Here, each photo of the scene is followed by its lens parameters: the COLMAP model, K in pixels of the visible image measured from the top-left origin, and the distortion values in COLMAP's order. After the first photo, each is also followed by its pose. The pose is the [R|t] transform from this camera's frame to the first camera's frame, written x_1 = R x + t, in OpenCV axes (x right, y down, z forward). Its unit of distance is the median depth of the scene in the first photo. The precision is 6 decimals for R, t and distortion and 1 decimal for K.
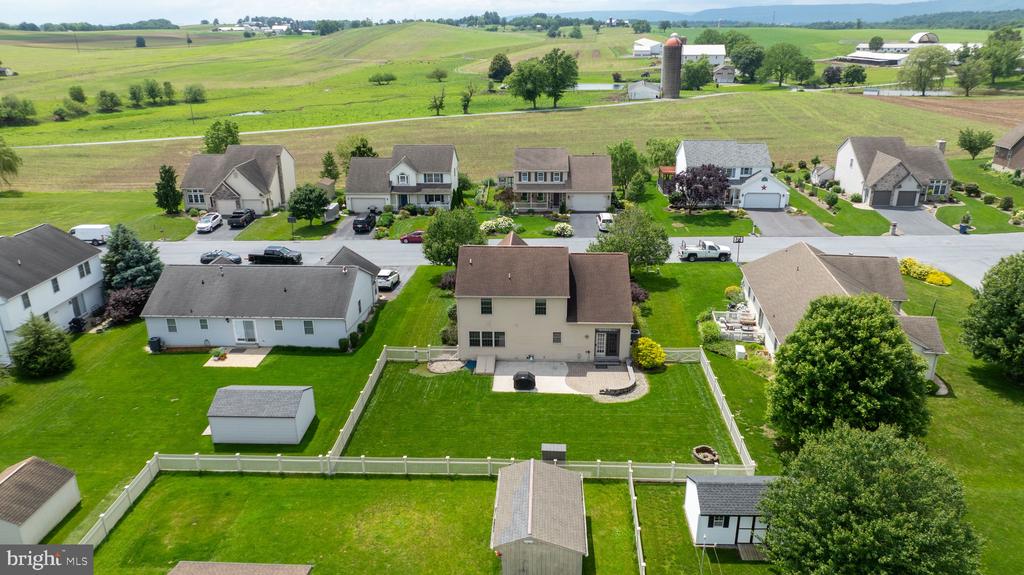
lens RADIAL K [[719.2, 0, 514.2], [0, 719.2, 287.1], [0, 0, 1]] dist [-0.038125, 0.034767]
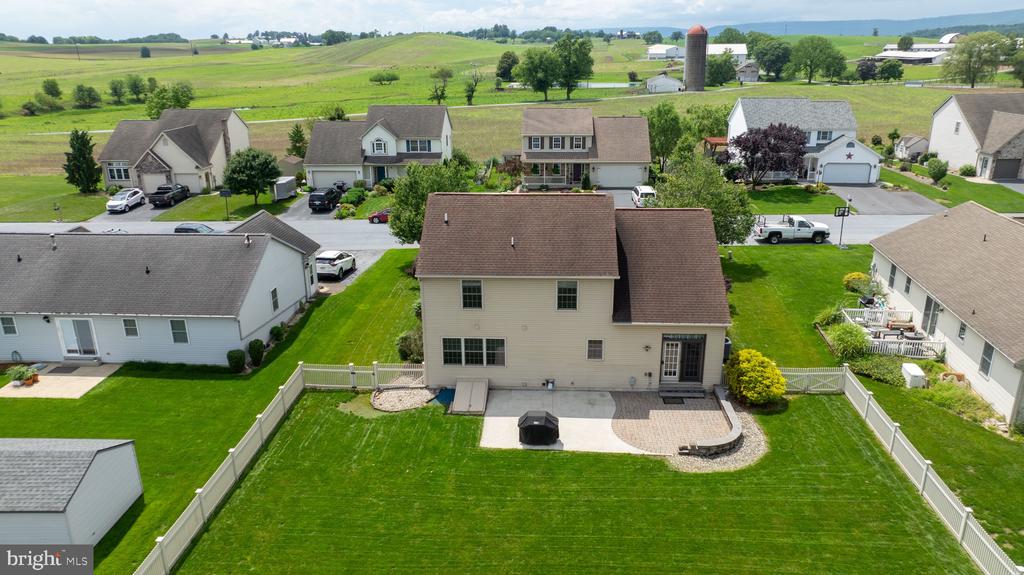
lens RADIAL K [[719.2, 0, 514.2], [0, 719.2, 287.1], [0, 0, 1]] dist [-0.038125, 0.034767]
pose [[0.999916, 0.001928, -0.012801, 0.001204], [-0.002211, 0.999754, -0.022084, 0.018687], [0.012755, 0.022110, 0.999674, 0.238192]]
